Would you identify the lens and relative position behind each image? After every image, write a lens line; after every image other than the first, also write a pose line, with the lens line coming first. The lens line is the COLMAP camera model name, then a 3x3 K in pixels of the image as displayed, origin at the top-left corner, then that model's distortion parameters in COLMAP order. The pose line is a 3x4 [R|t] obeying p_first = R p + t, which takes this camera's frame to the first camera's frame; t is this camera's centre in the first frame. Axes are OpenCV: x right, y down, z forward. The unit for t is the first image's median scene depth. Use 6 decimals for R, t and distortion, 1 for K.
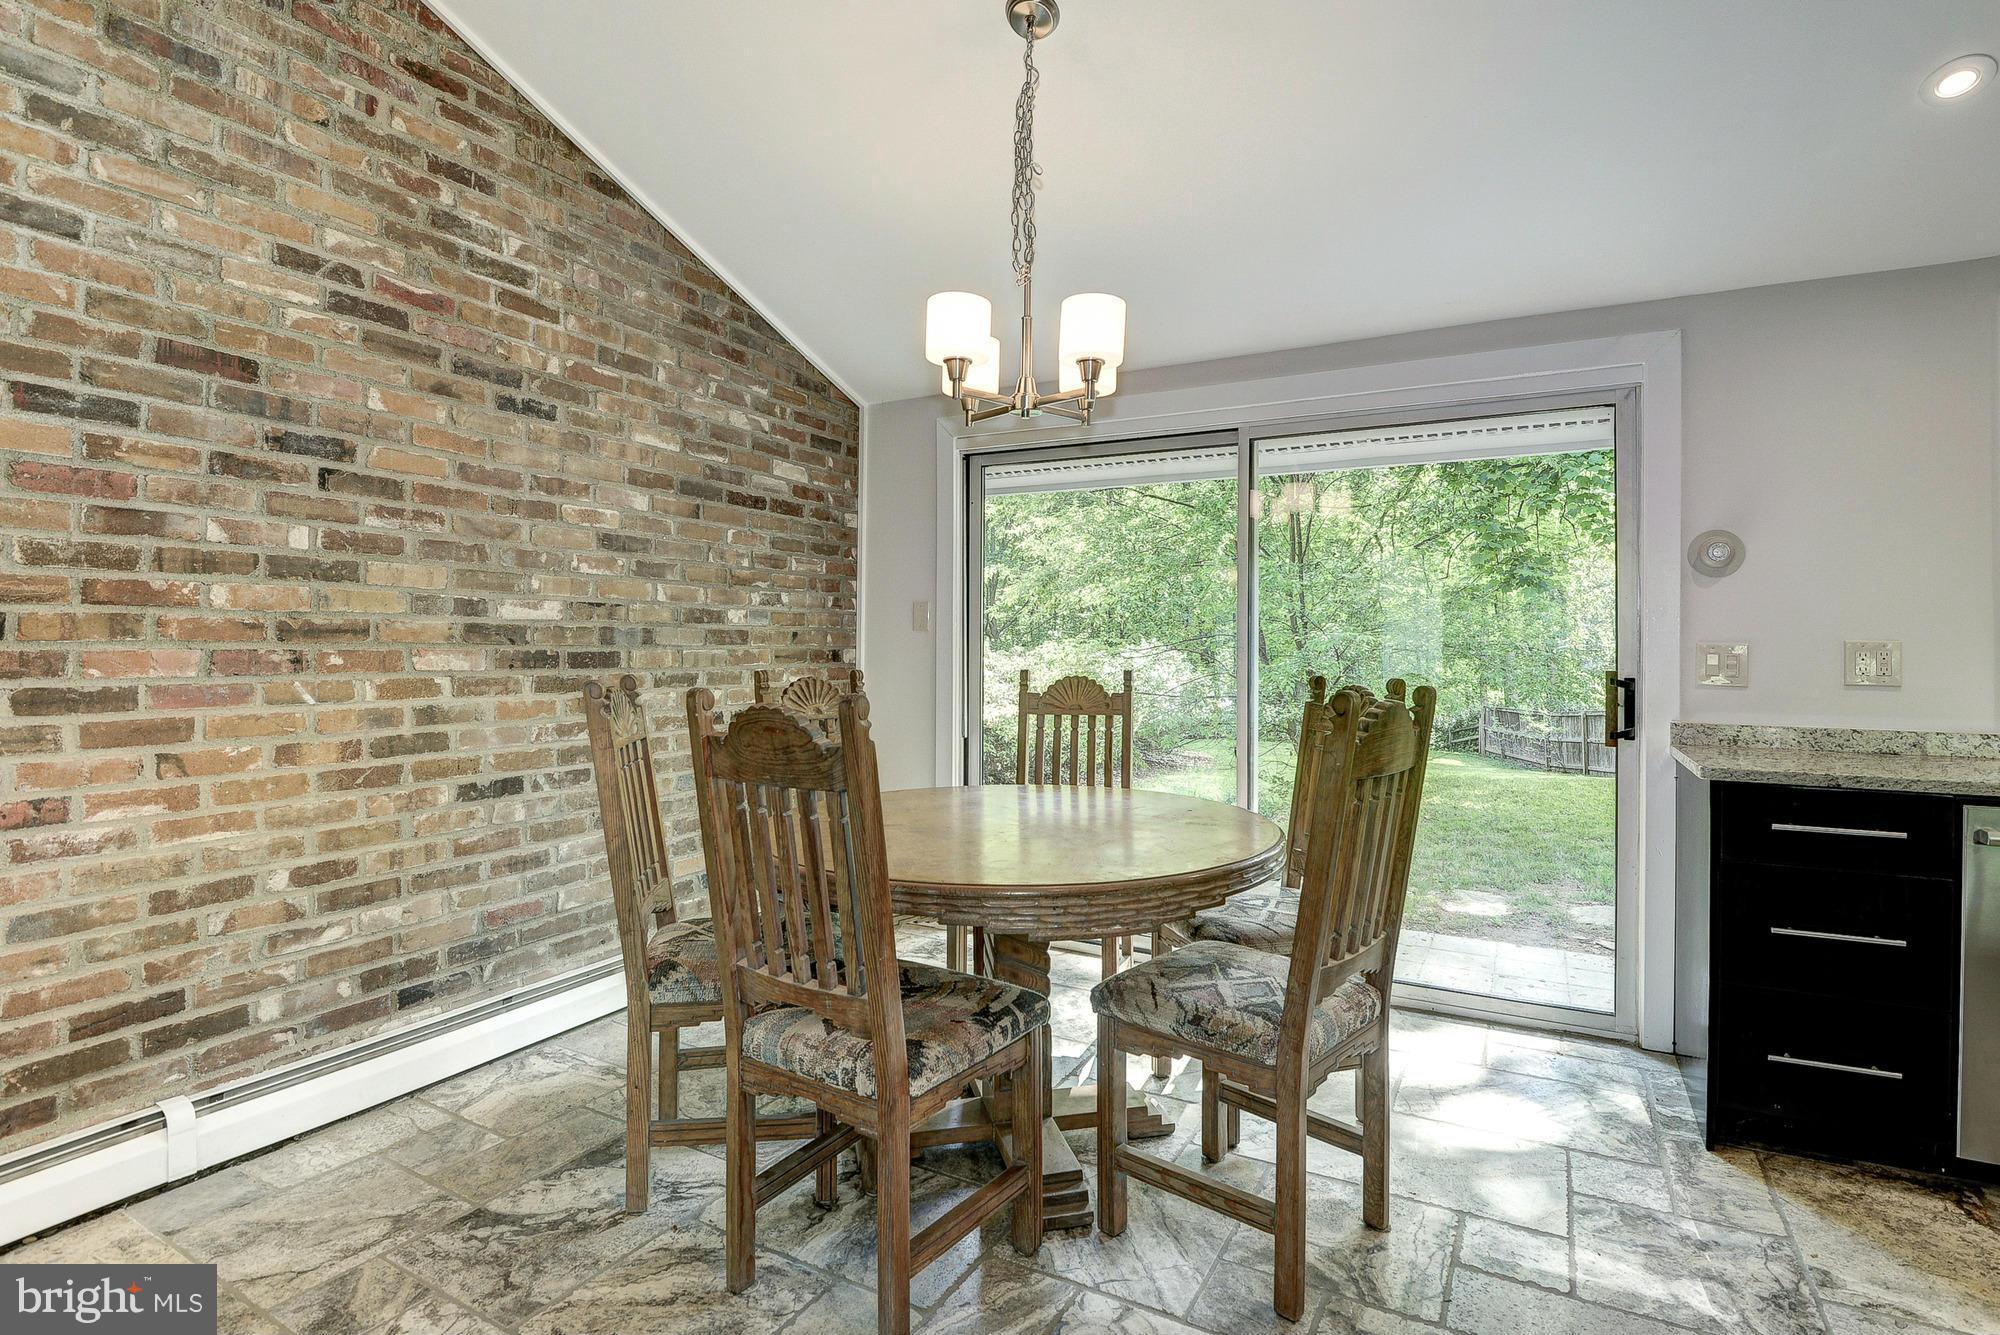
lens RADIAL K [[961.4, 0, 1007.0], [0, 961.4, 640.4], [0, 0, 1]] dist [-0.016524, -0.006655]
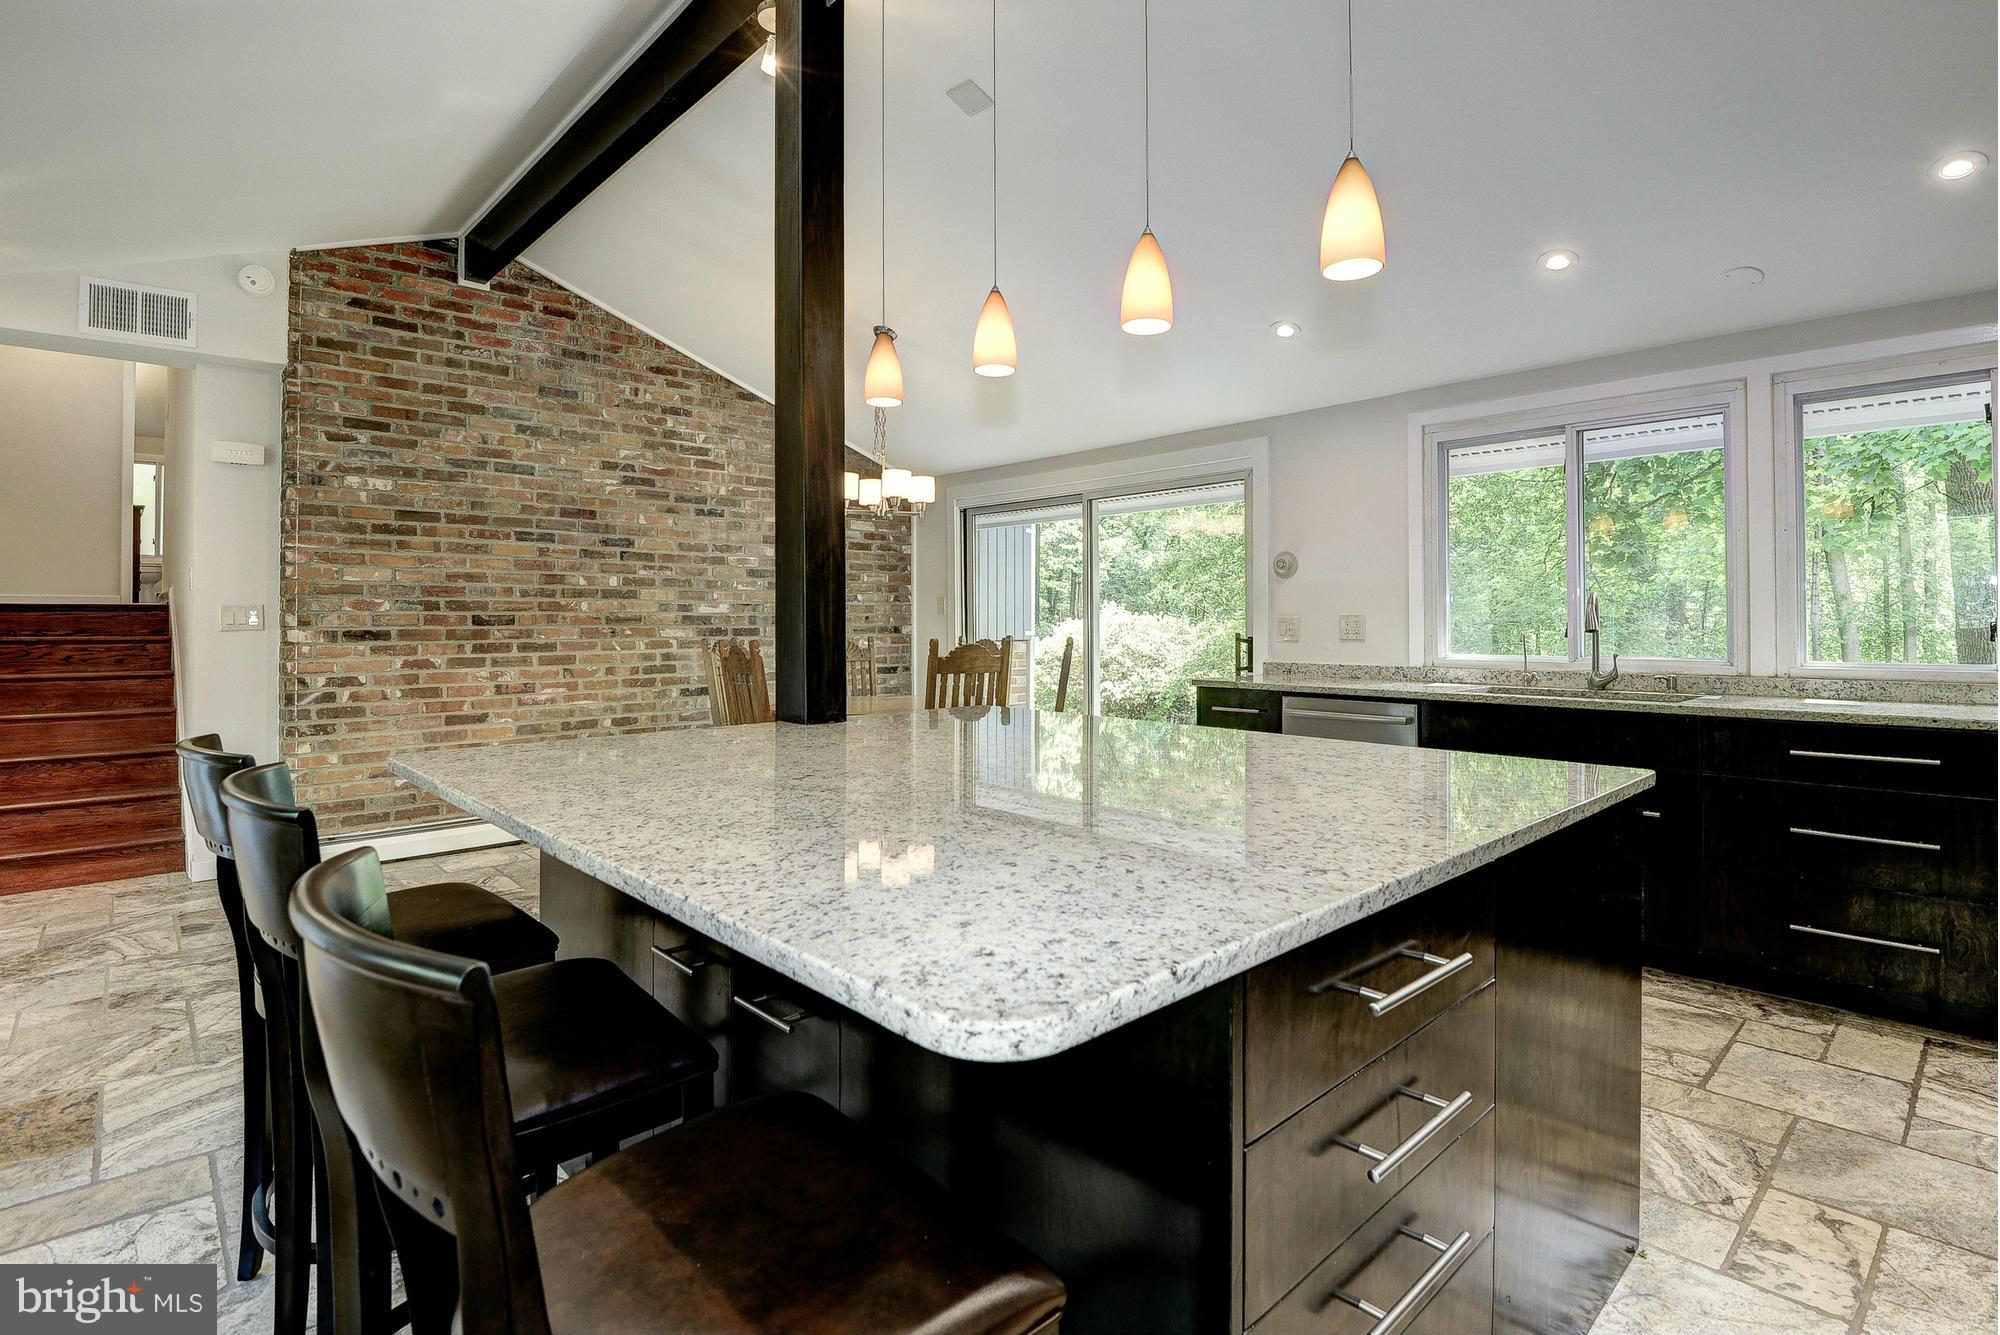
lens RADIAL K [[959.2, 0, 1018.4], [0, 959.2, 627.1], [0, 0, 1]] dist [-0.001020, -0.005303]
pose [[0.951481, -0.008140, -0.307598, 0.912979], [0.012022, 0.999870, 0.010728, -0.005337], [0.307471, -0.013906, 0.951456, -0.930759]]
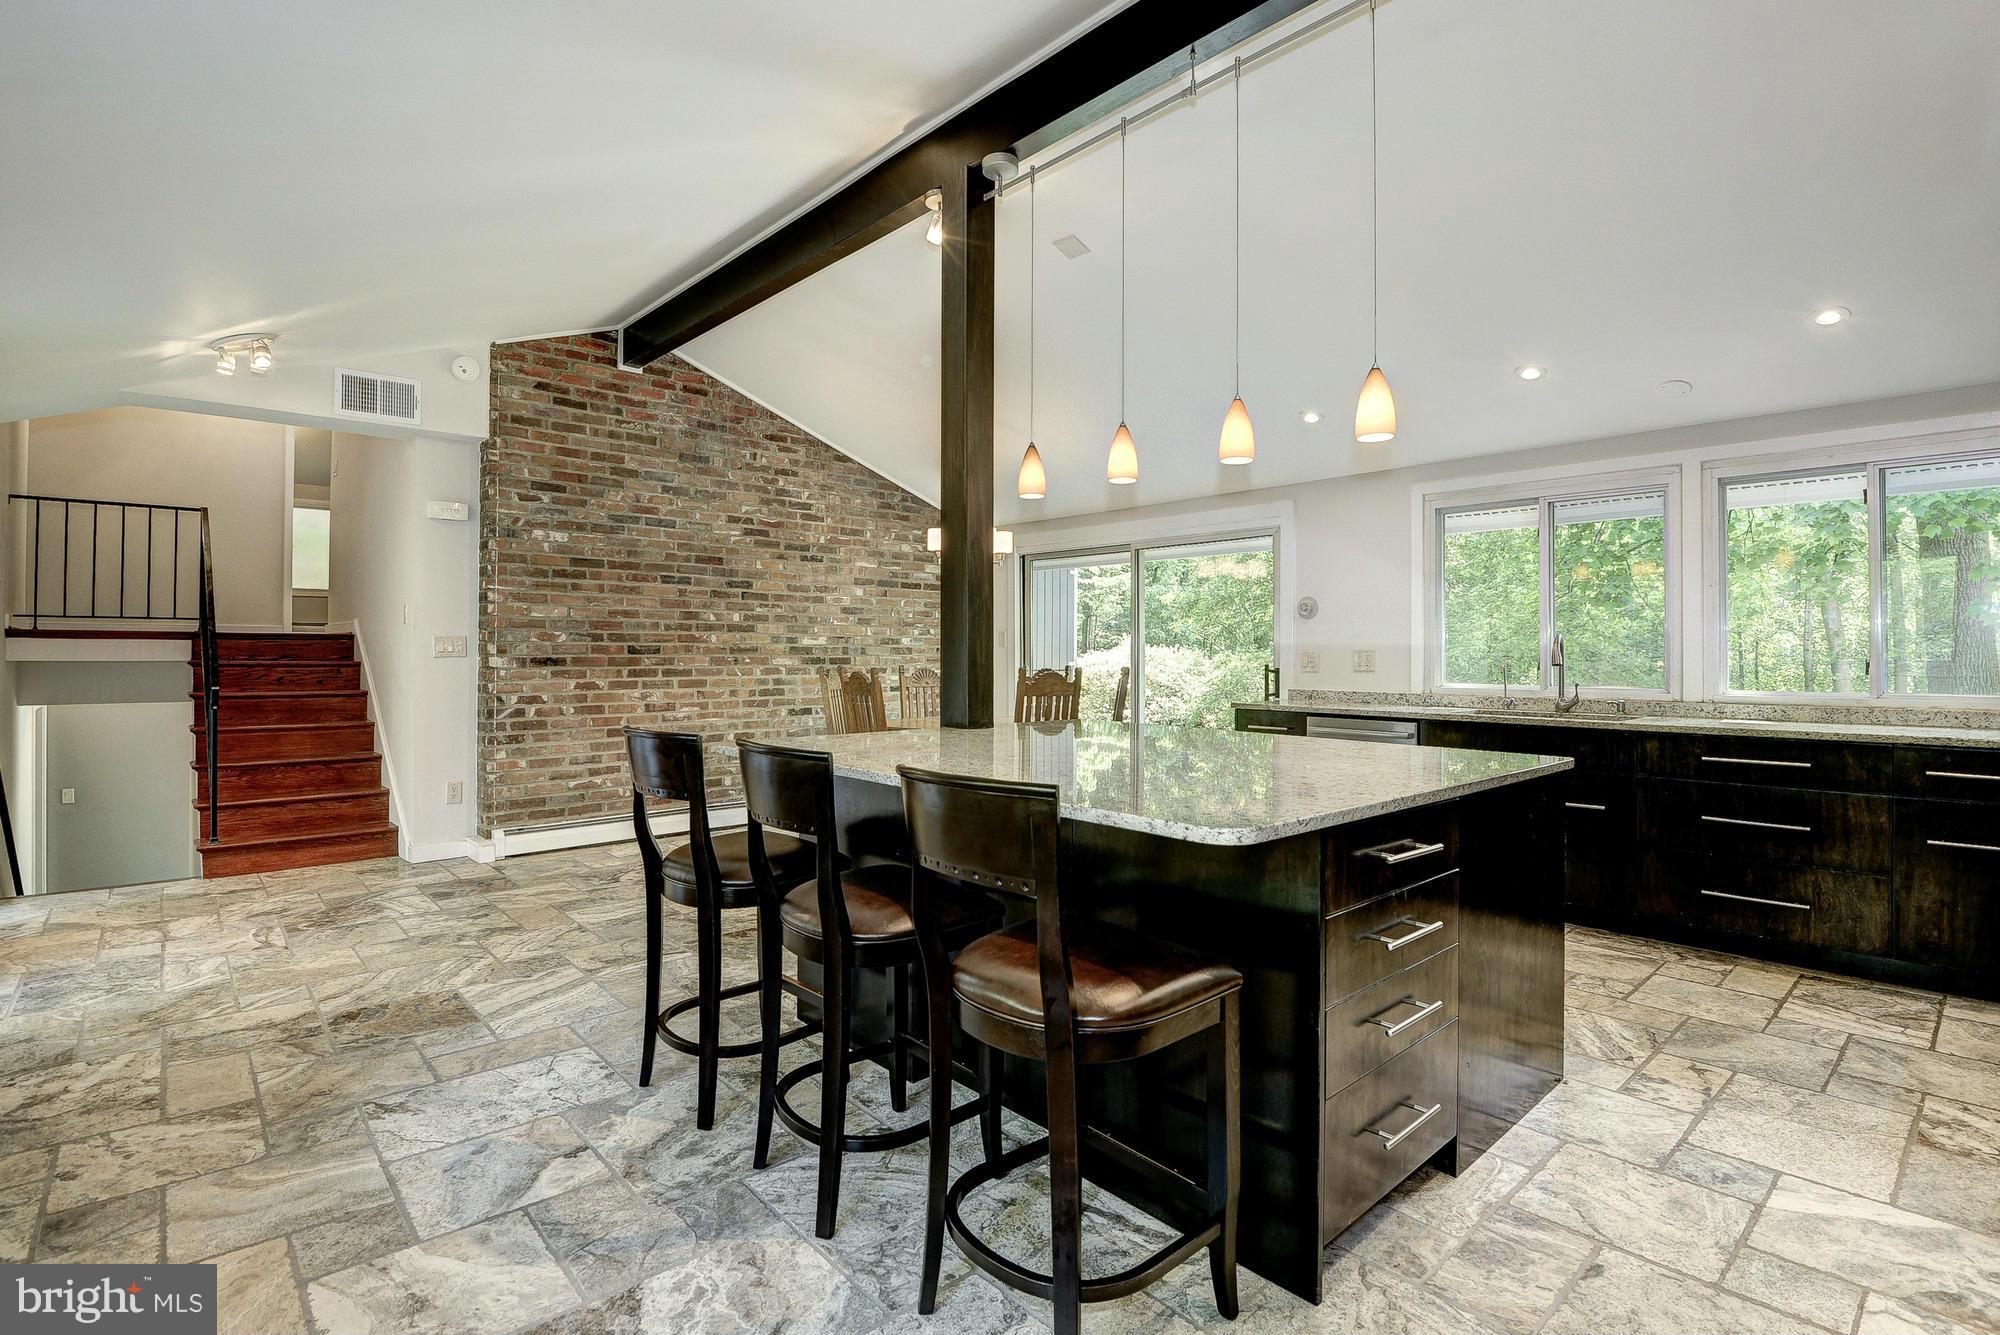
lens RADIAL K [[959.2, 0, 1013.3], [0, 959.2, 655.9], [0, 0, 1]] dist [-0.001020, -0.005303]
pose [[0.948925, -0.001977, -0.315494, 0.883861], [0.005172, 0.999943, 0.009289, -0.013912], [0.315458, -0.010446, 0.948882, -1.362847]]
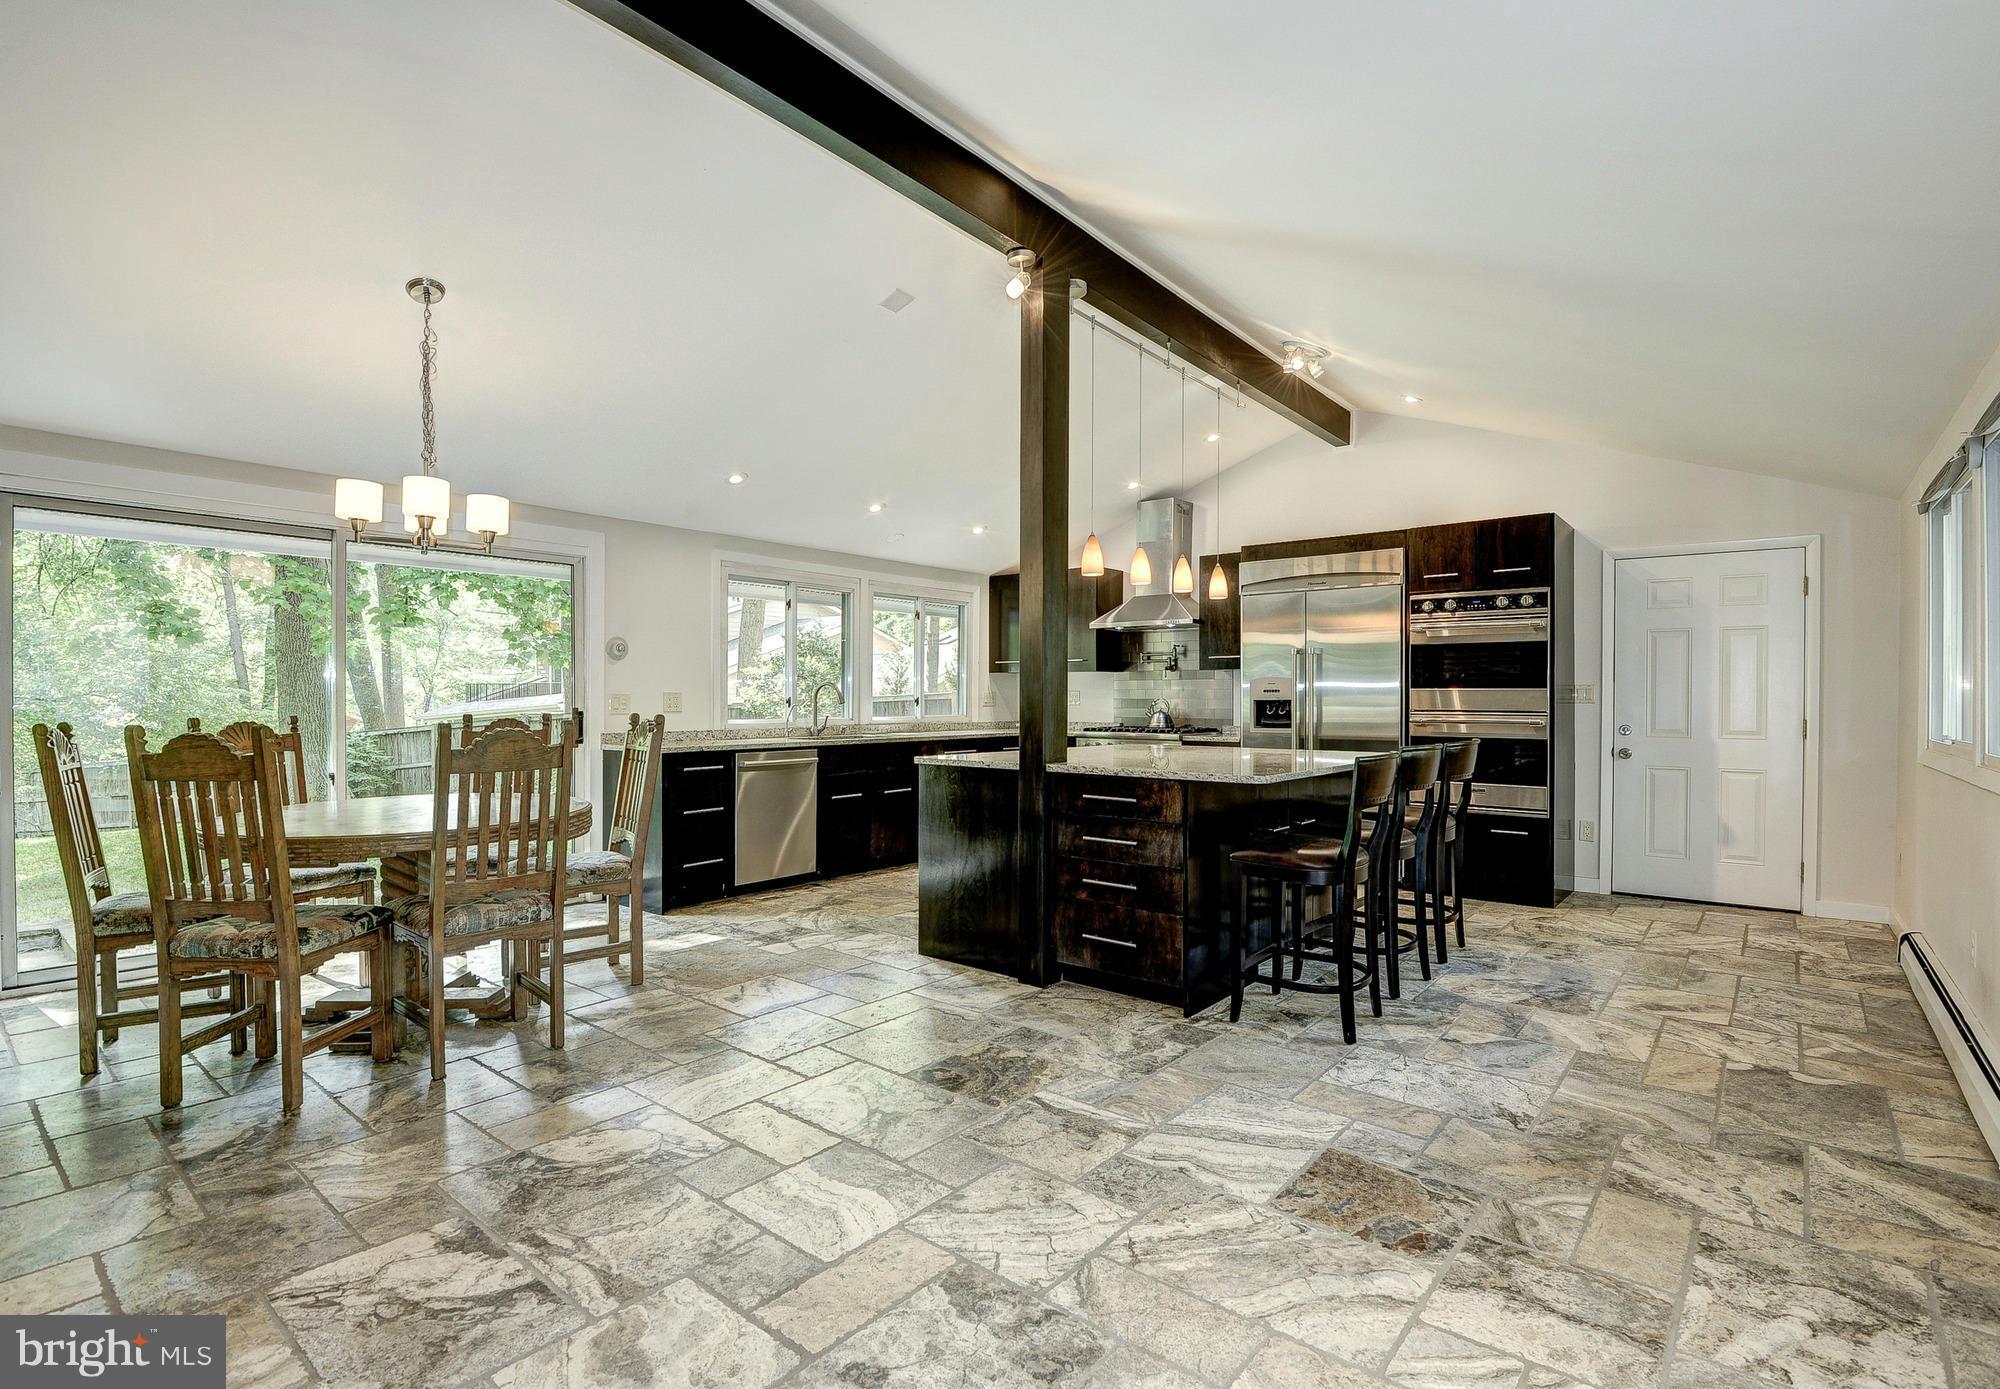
lens RADIAL K [[921.9, 0, 1032.9], [0, 921.9, 711.6], [0, 0, 1]] dist [0.003345, -0.004614]
pose [[0.164775, -0.019829, 0.986132, -1.235299], [-0.008056, 0.999737, 0.021449, -0.009618], [-0.986298, -0.011478, 0.164572, -0.216627]]
